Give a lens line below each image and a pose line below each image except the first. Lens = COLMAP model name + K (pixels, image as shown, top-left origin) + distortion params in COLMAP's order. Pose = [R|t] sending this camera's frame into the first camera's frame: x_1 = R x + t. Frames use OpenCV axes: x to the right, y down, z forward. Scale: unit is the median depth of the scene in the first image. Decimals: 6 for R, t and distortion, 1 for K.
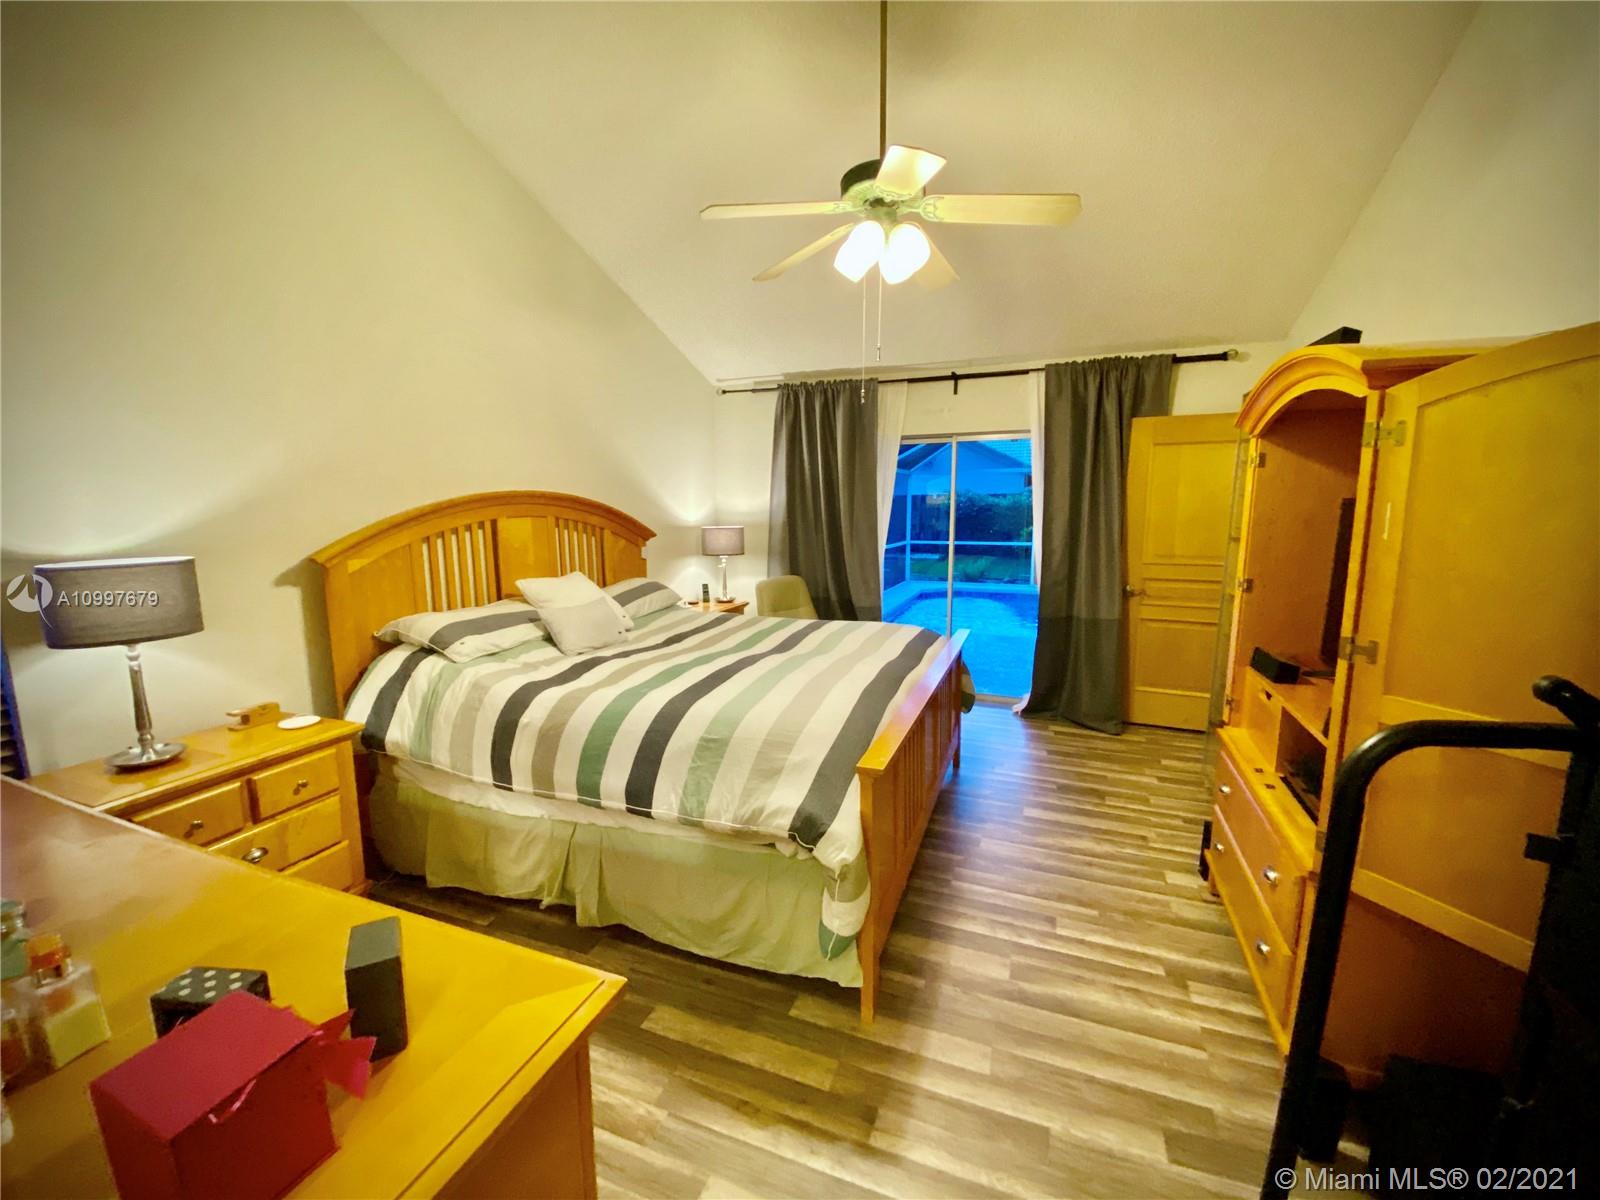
lens RADIAL K [[652.4, 0, 802.5], [0, 652.4, 594.9], [0, 0, 1]] dist [0.022589, -0.000147]
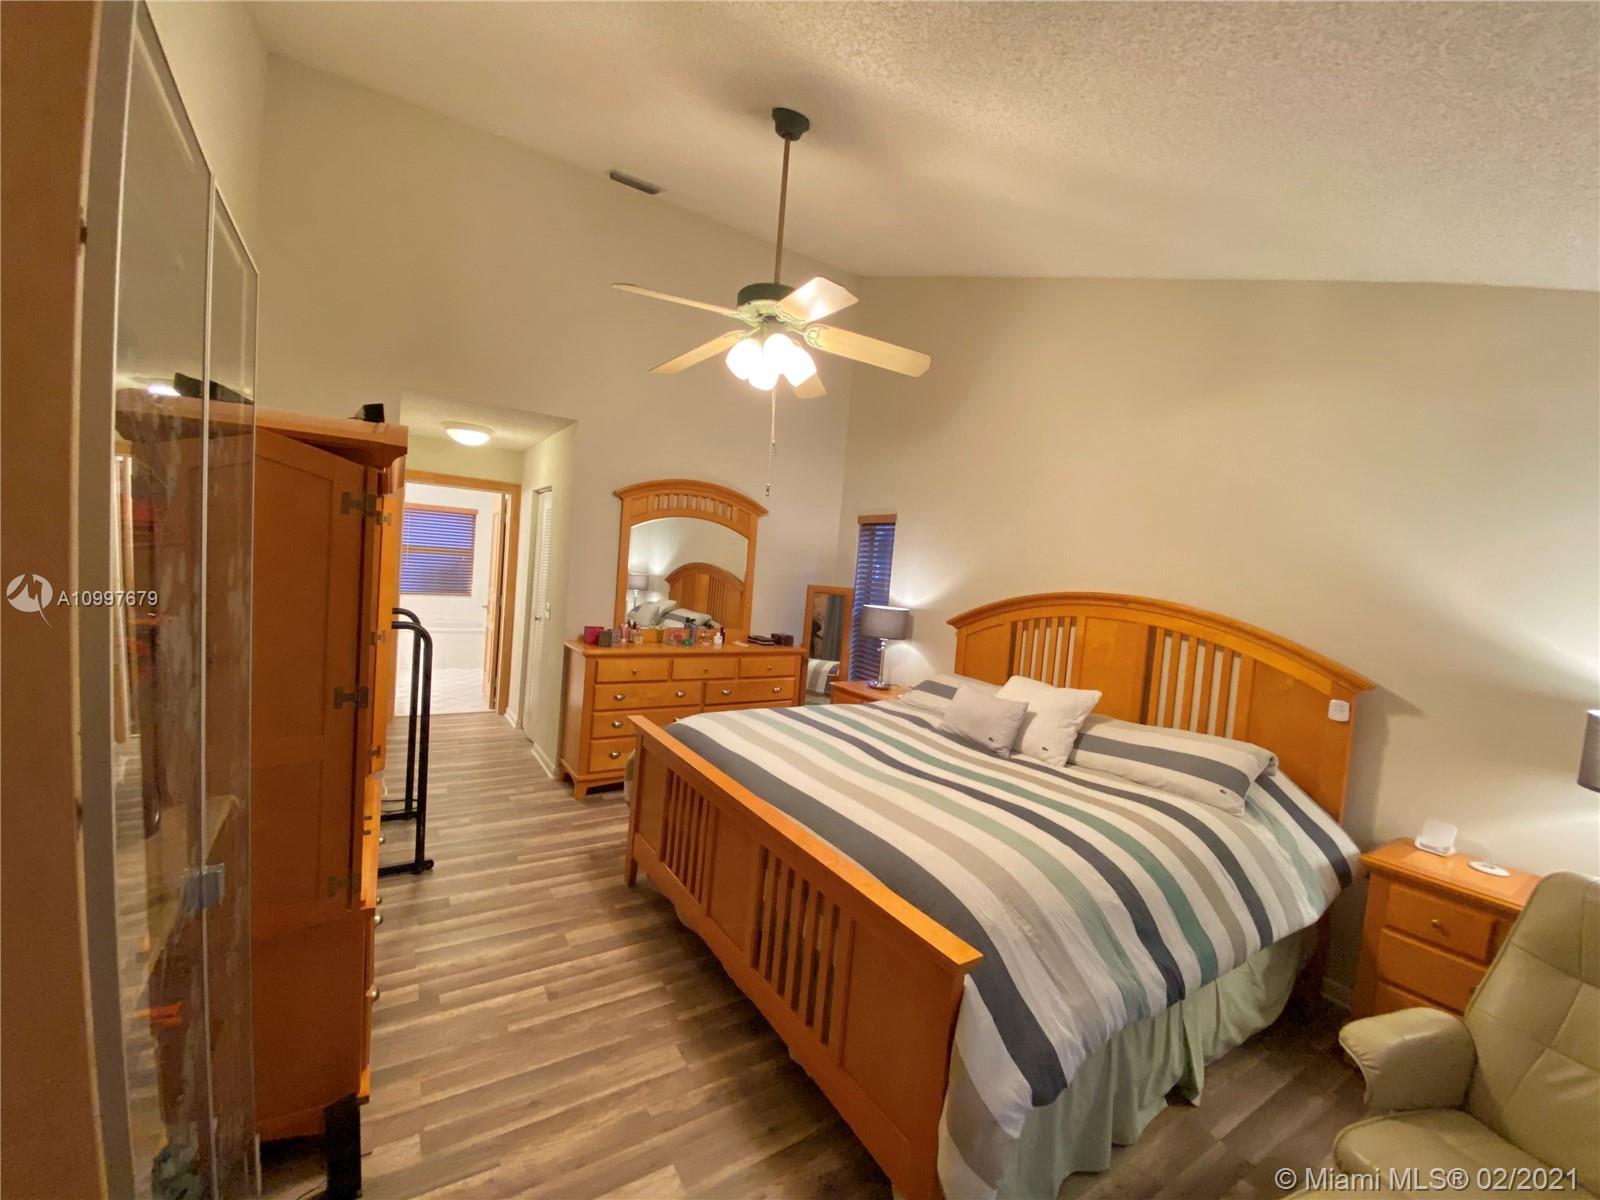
lens RADIAL K [[652.4, 0, 798.6], [0, 652.4, 600.3], [0, 0, 1]] dist [0.022589, -0.000147]
pose [[-0.580906, 0.006457, -0.813945, 0.991026], [-0.194639, 0.969857, 0.146606, -0.298803], [0.790357, 0.243590, -0.562139, 1.751332]]
